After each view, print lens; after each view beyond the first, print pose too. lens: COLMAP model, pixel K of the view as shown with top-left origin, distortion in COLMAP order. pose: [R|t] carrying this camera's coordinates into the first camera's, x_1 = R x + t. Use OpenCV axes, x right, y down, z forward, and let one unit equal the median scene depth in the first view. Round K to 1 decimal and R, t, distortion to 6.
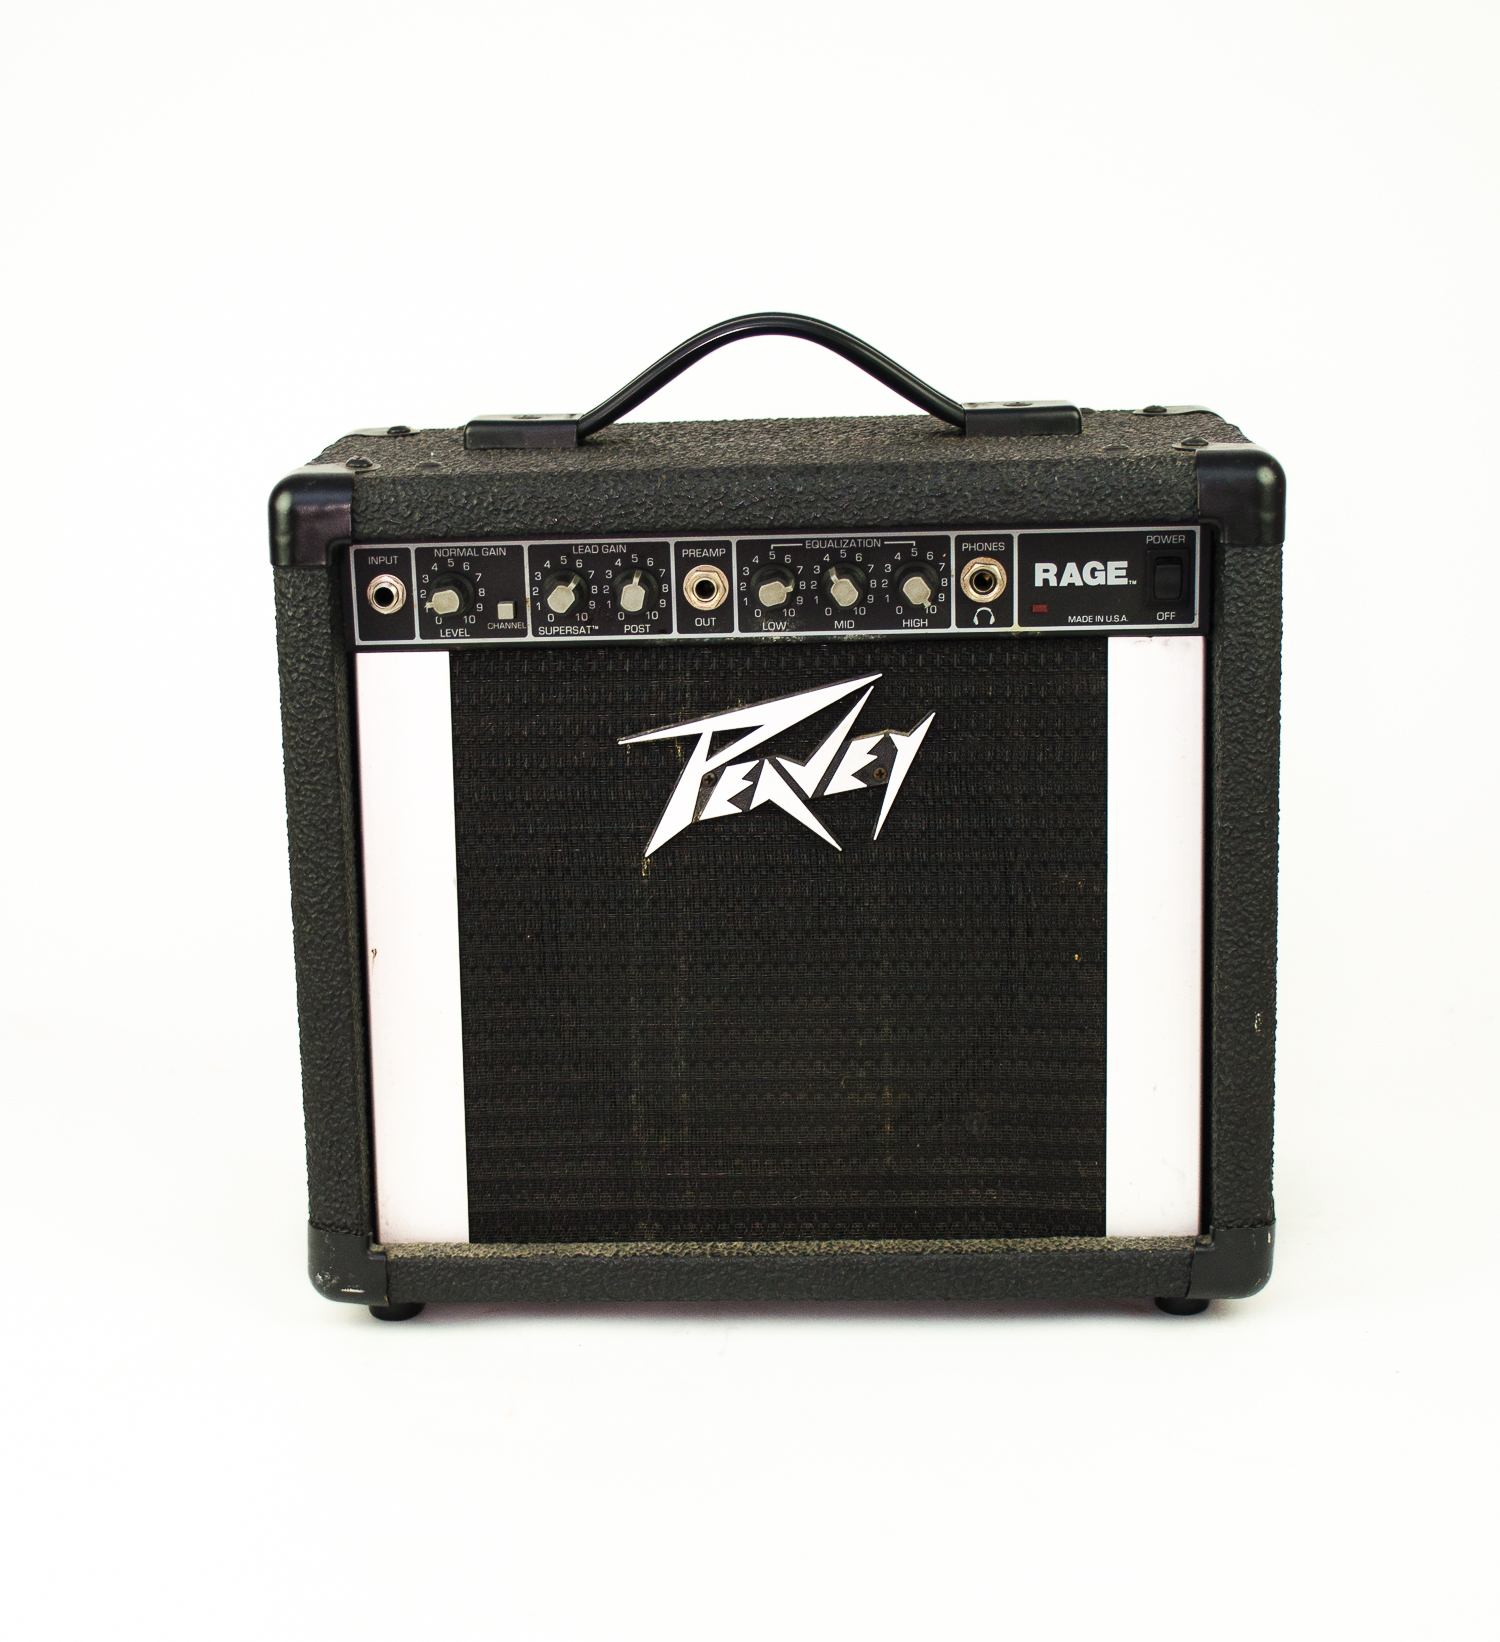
lens RADIAL K [[2700.8, 0, 675.0], [0, 2700.8, 893.8], [0, 0, 1]] dist [-0.041444, -0.063181]
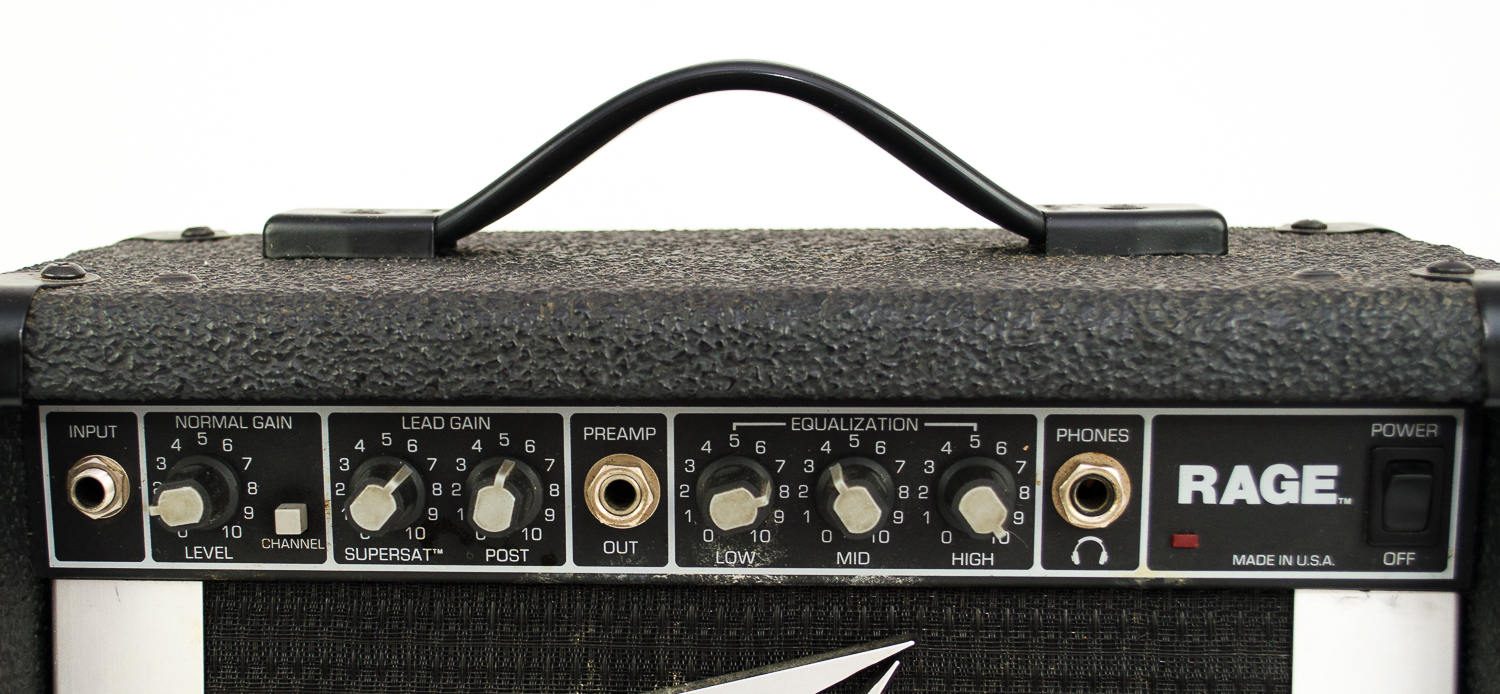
lens RADIAL K [[1929.1, 0, 629.8], [0, 1929.1, 427.6], [0, 0, 1]] dist [-0.041158, -0.040658]
pose [[0.999476, 0.024200, -0.021505, 0.021996], [-0.026170, 0.994975, -0.096643, -0.086324], [0.019059, 0.097155, 0.995087, 0.574659]]
